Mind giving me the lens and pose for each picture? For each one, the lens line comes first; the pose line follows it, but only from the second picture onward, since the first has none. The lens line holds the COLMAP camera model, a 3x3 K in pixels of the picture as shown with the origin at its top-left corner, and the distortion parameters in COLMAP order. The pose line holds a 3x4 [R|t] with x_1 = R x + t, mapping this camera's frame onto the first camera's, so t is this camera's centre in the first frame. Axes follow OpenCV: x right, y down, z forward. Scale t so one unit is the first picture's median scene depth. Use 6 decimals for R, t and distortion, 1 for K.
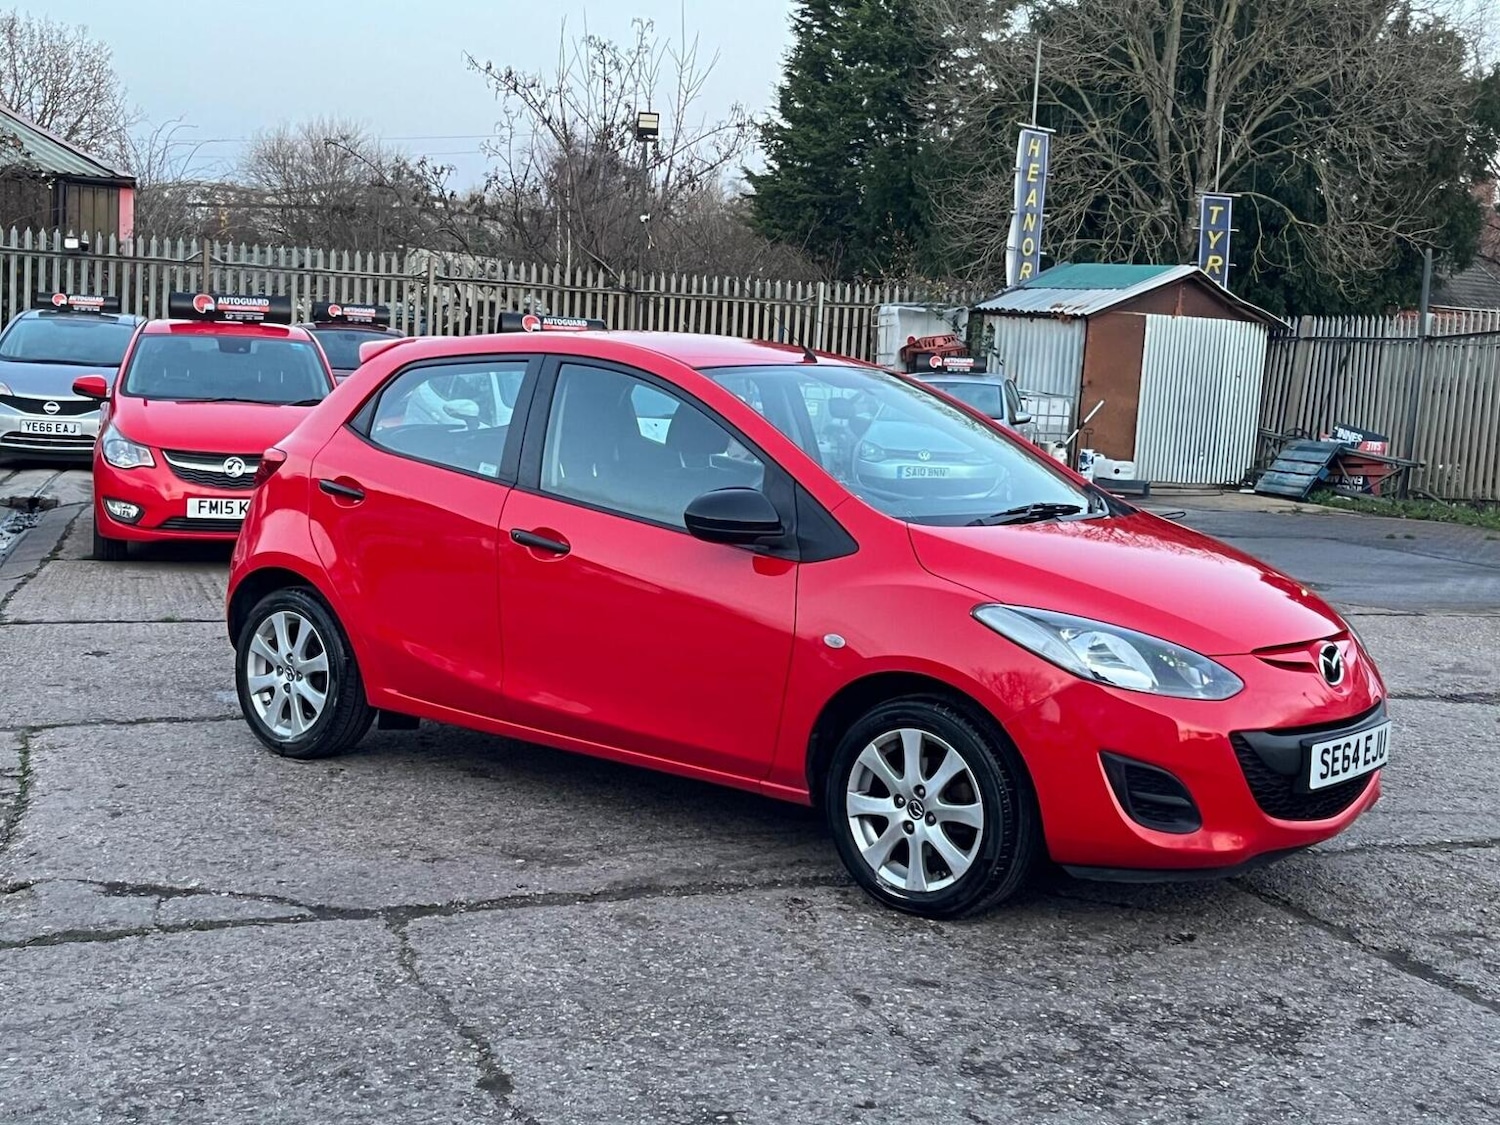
lens RADIAL K [[1959.3, 0, 747.0], [0, 1959.3, 570.4], [0, 0, 1]] dist [0.142137, -0.478596]
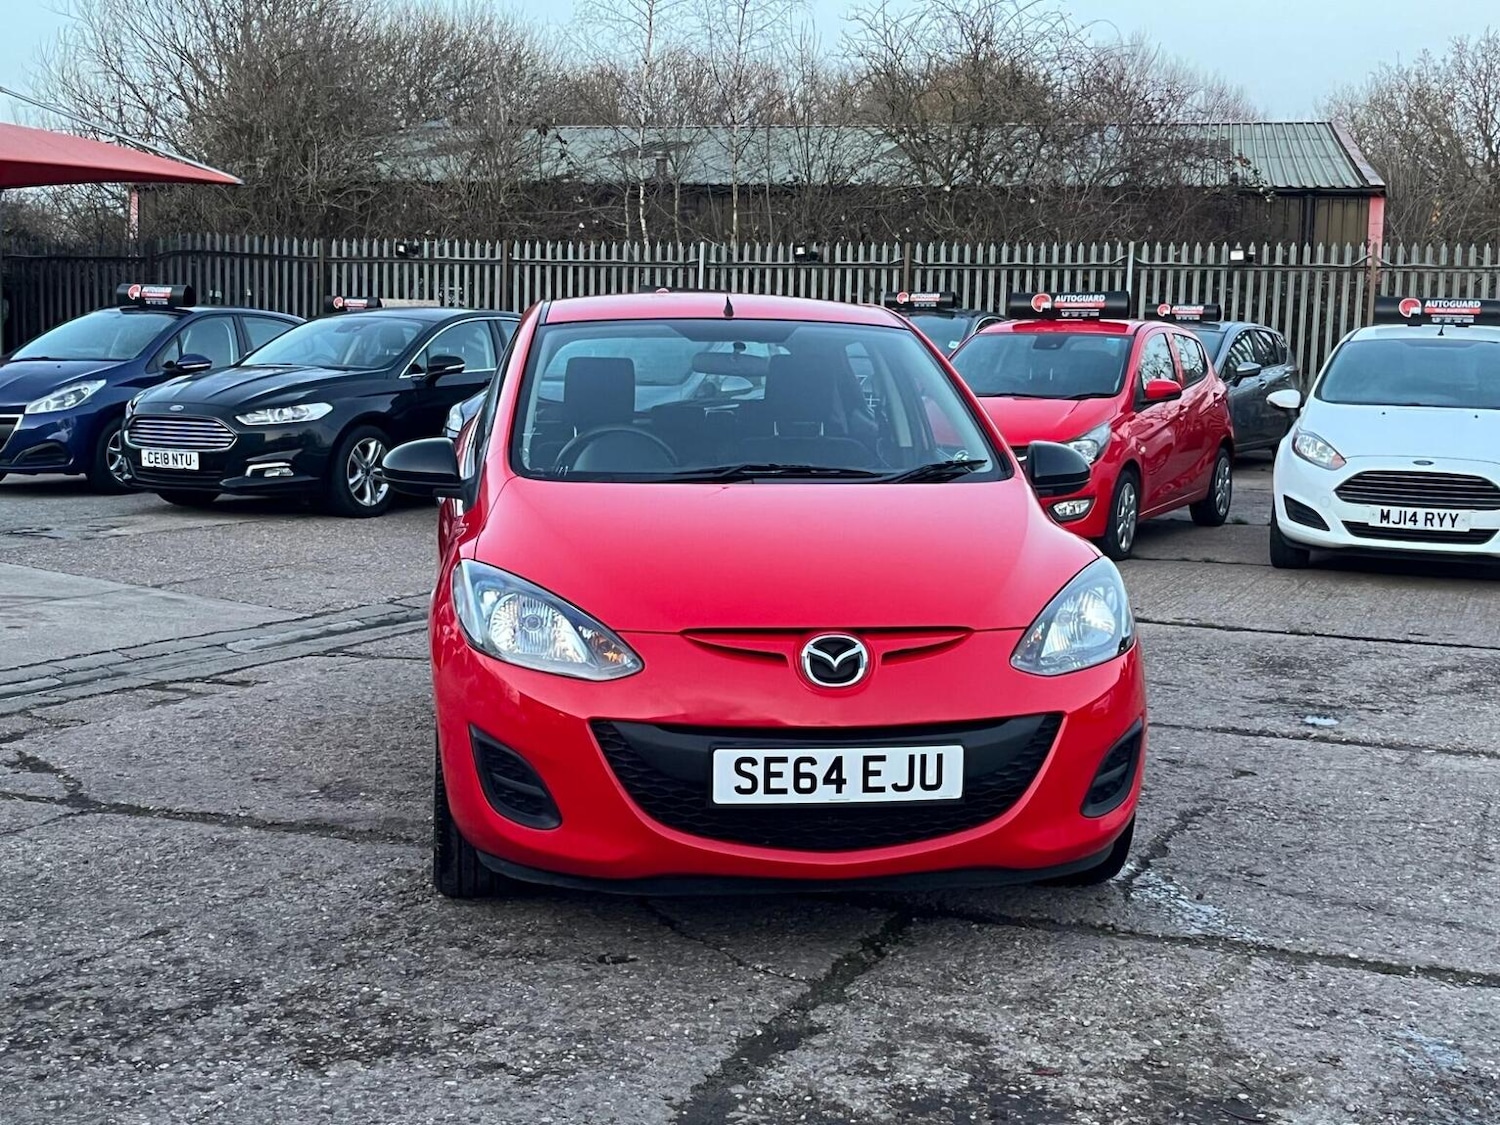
lens RADIAL K [[1974.8, 0, 755.7], [0, 1974.8, 559.5], [0, 0, 1]] dist [0.141915, -0.474758]
pose [[0.726455, 0.044358, -0.685781, 0.701310], [-0.057273, 0.998351, 0.003905, 0.004581], [0.684823, 0.036440, 0.727798, 0.336764]]
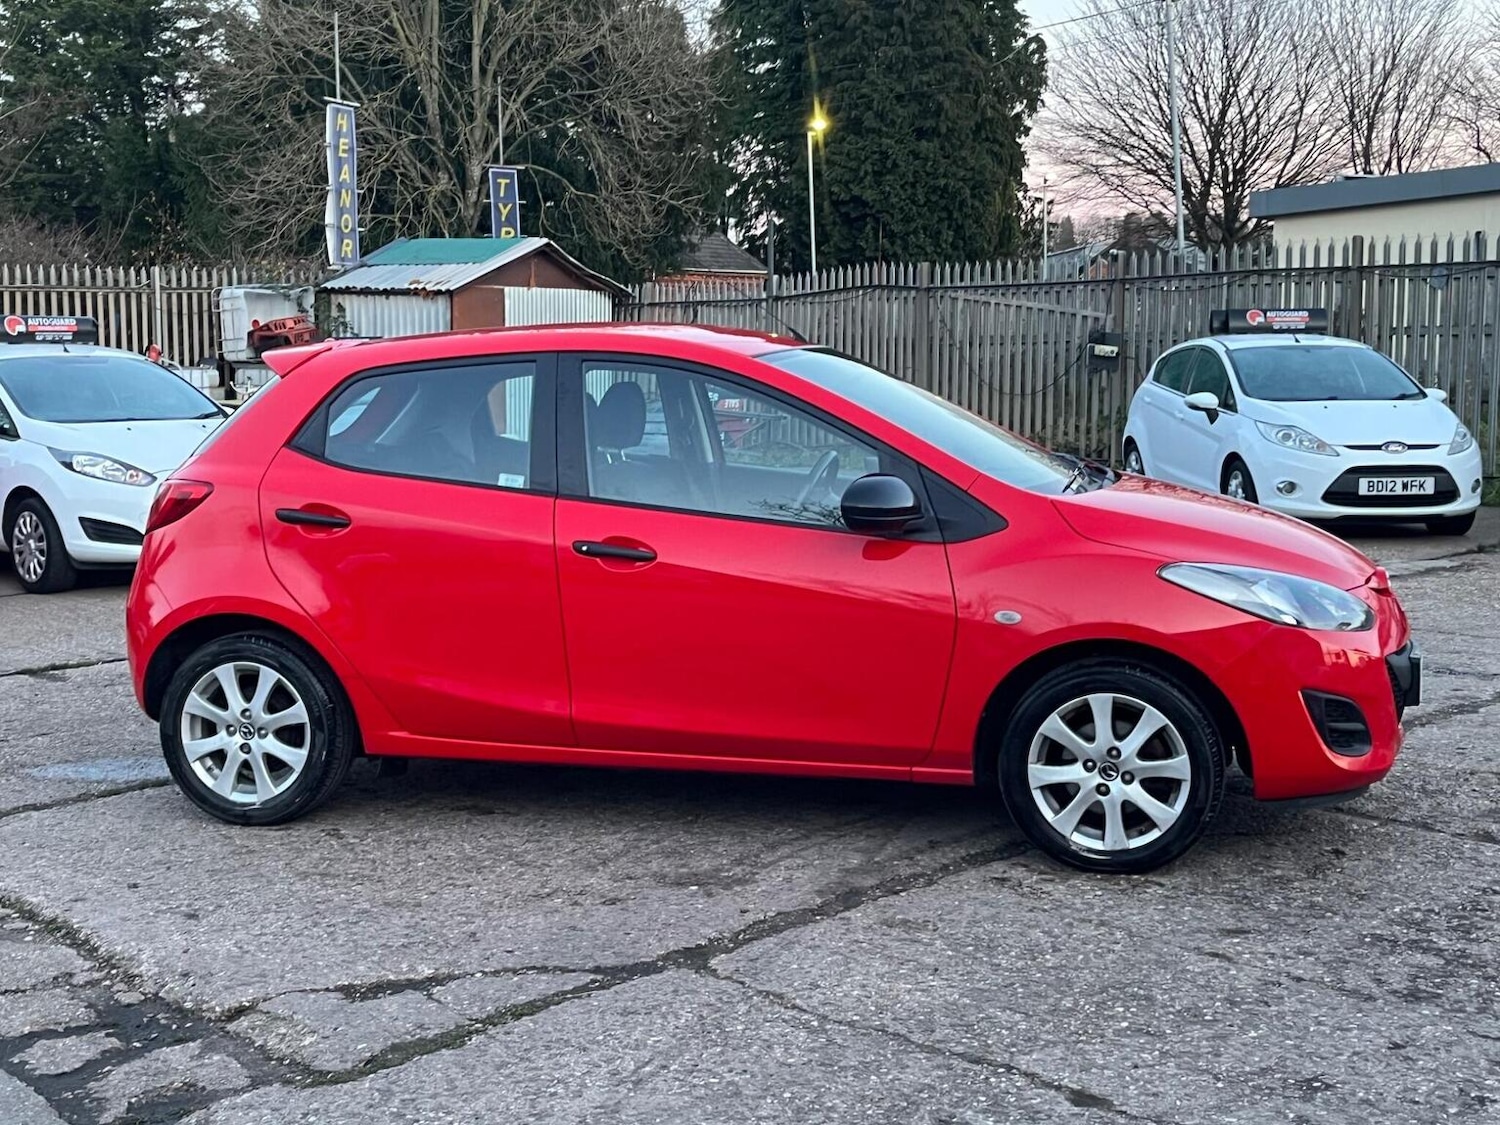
lens RADIAL K [[1954.5, 0, 746.3], [0, 1954.5, 562.7], [0, 0, 1]] dist [0.137418, -0.444791]
pose [[0.913749, -0.102526, 0.393129, -0.397766], [0.098662, 0.994666, 0.030084, -0.029832], [-0.394117, 0.011298, 0.918991, 0.109646]]
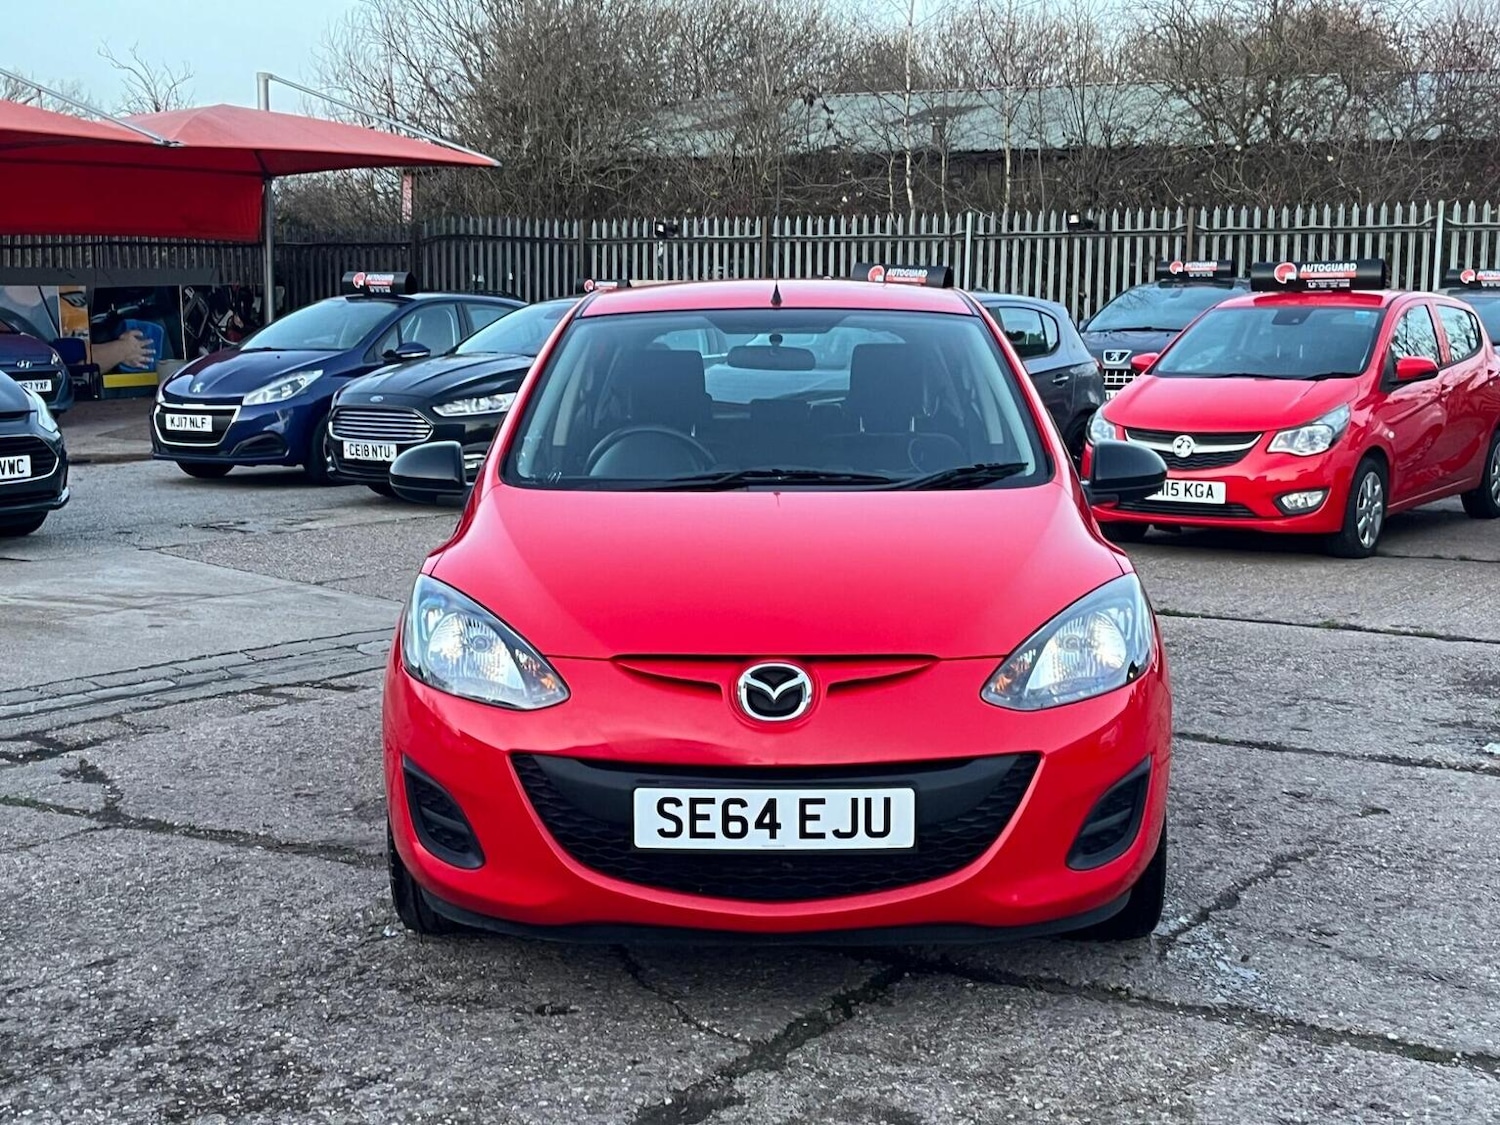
lens RADIAL K [[2057.1, 0, 754.4], [0, 2057.1, 566.2], [0, 0, 1]] dist [0.138165, -0.453573]
pose [[0.607184, 0.054568, -0.792685, 0.758863], [-0.058094, 0.998018, 0.024205, -0.013863], [0.792435, 0.031353, 0.609150, 0.455799]]
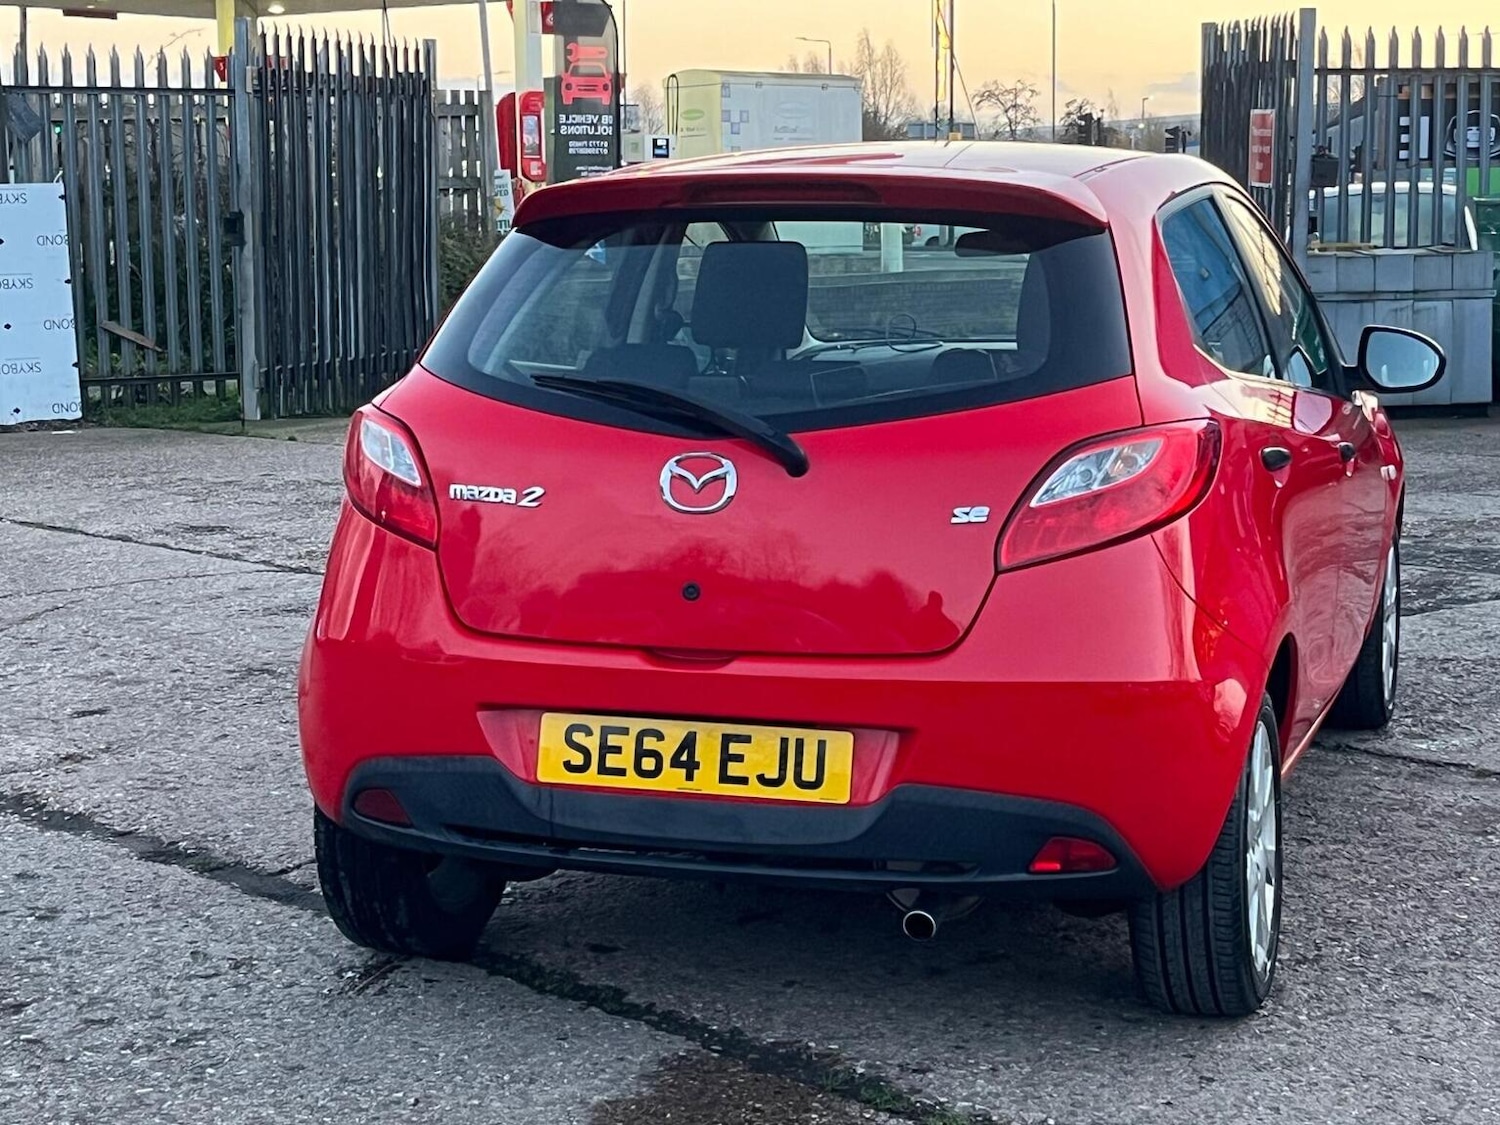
lens RADIAL K [[2656.7, 0, 730.4], [0, 2656.7, 564.5], [0, 0, 1]] dist [0.182642, -0.749726]
pose [[-0.342521, -0.174457, 0.923171, -0.875447], [0.096400, 0.970896, 0.219242, -0.195962], [-0.934552, 0.164089, -0.315734, 1.443866]]
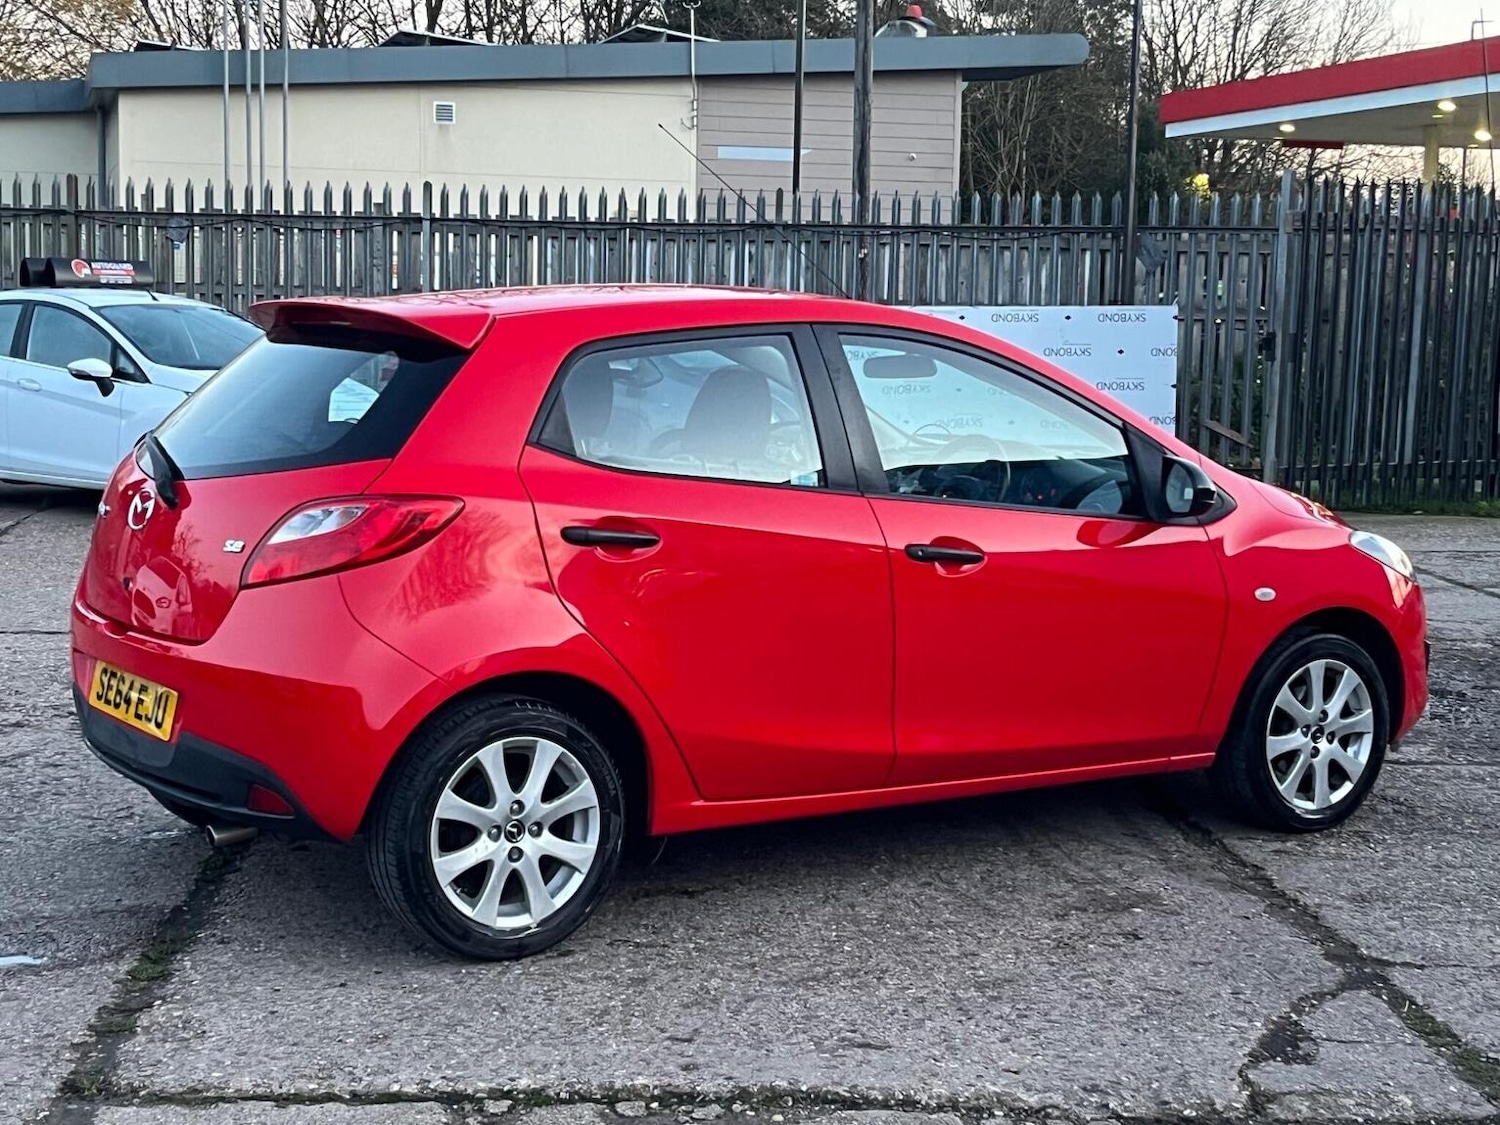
lens RADIAL K [[2306.8, 0, 740.5], [0, 2306.8, 567.8], [0, 0, 1]] dist [0.178361, -0.681475]
pose [[0.304629, -0.150706, 0.940473, -0.992832], [0.099666, 0.987026, 0.125883, -0.132856], [-0.947242, 0.055386, 0.315697, 0.742091]]
